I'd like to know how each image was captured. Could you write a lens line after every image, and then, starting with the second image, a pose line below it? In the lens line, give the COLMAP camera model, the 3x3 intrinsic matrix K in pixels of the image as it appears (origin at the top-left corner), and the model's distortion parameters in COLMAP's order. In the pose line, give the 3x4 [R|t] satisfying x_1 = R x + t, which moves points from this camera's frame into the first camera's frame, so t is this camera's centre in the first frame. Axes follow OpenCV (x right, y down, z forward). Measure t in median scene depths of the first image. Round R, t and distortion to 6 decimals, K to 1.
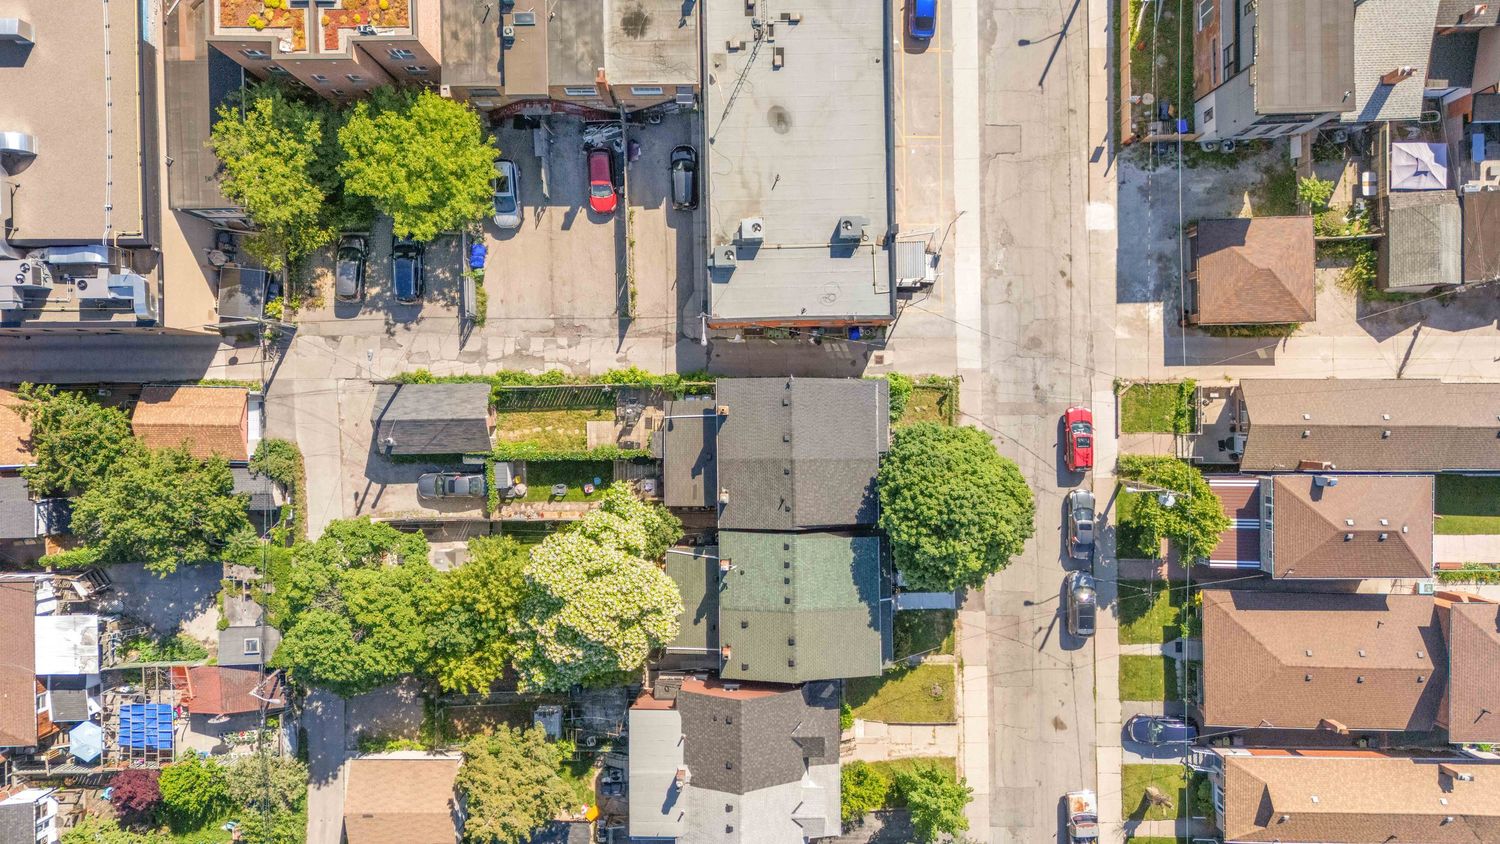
lens RADIAL K [[1093.5, 0, 750.5], [0, 1093.5, 419.8], [0, 0, 1]] dist [0.069995, -0.072839]
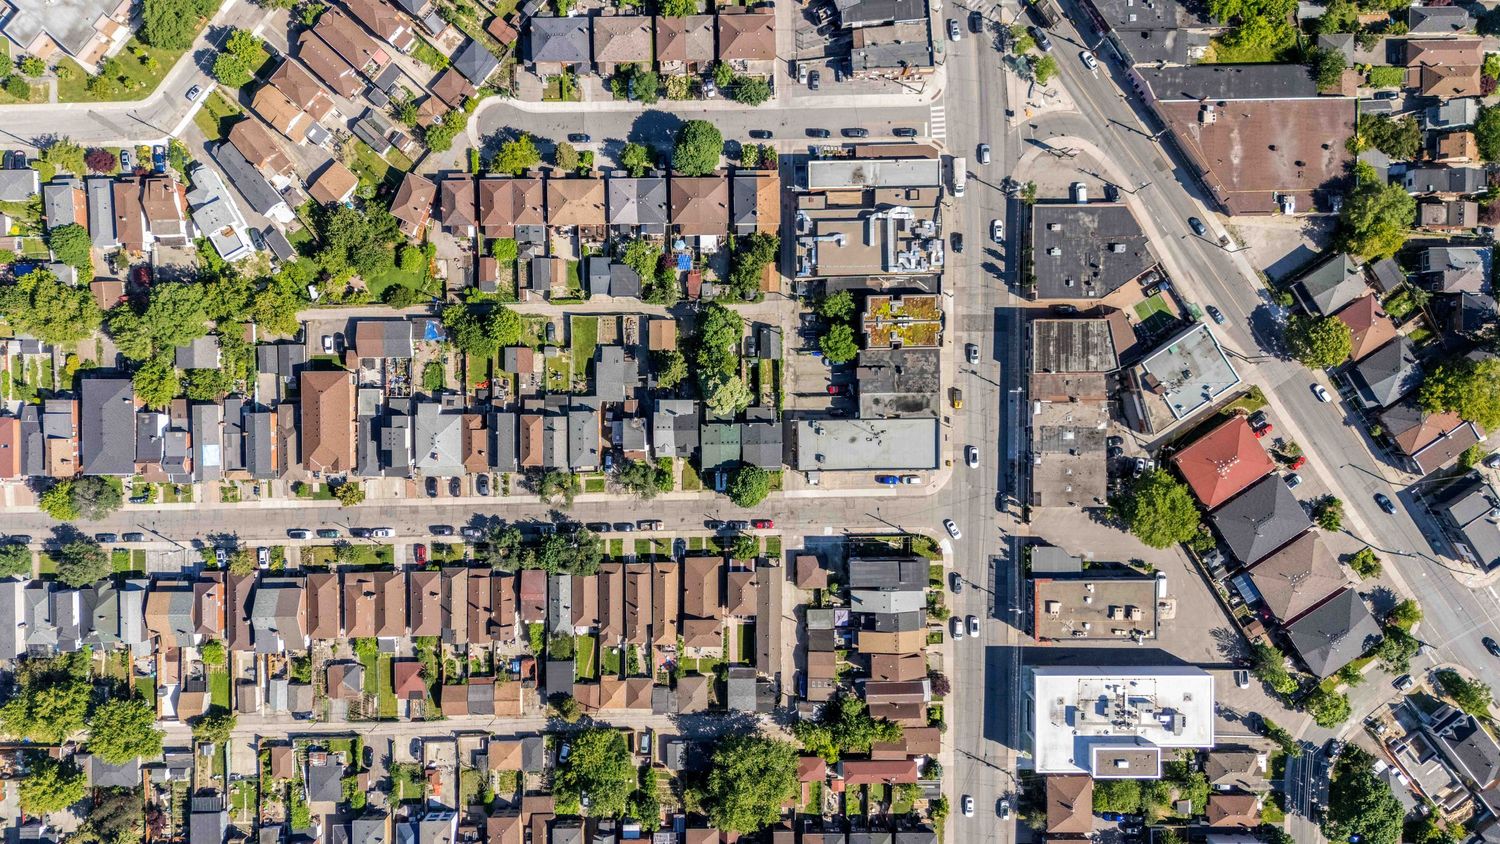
lens RADIAL K [[1089.2, 0, 751.2], [0, 1089.2, 420.0], [0, 0, 1]] dist [0.090808, -0.104334]
pose [[0.001427, 0.999522, 0.030874, -0.144868], [-0.999950, 0.001731, -0.009838, 0.095419], [-0.009887, -0.030858, 0.999475, -2.491516]]
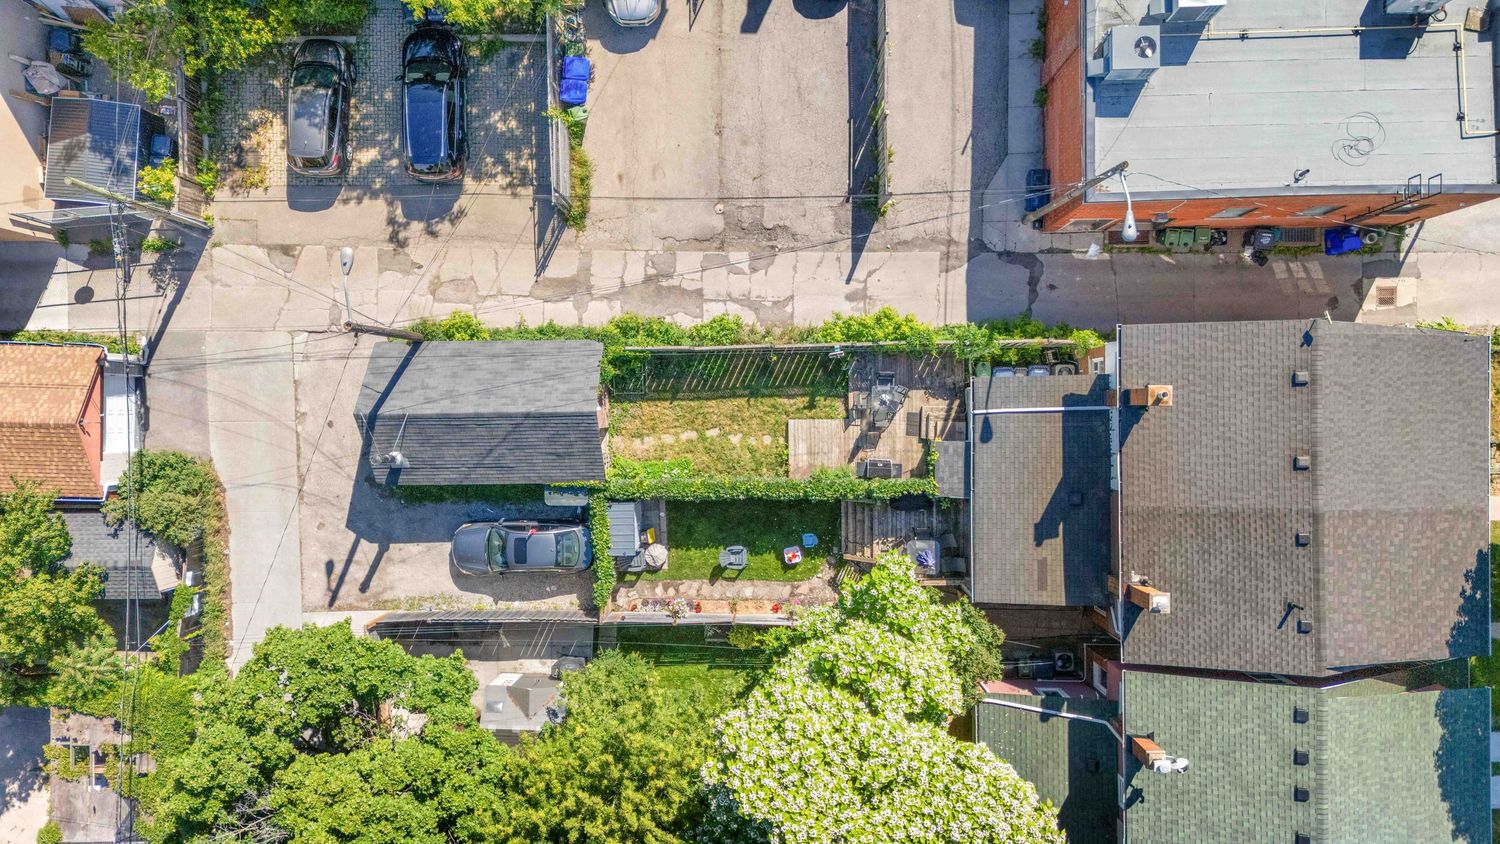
lens RADIAL K [[1110.9, 0, 744.3], [0, 1110.9, 419.6], [0, 0, 1]] dist [0.065545, -0.007536]
pose [[0.999664, 0.005414, -0.025356, -0.158553], [-0.005362, 0.999983, 0.002134, 0.000401], [0.025367, -0.001997, 0.999676, 0.501278]]
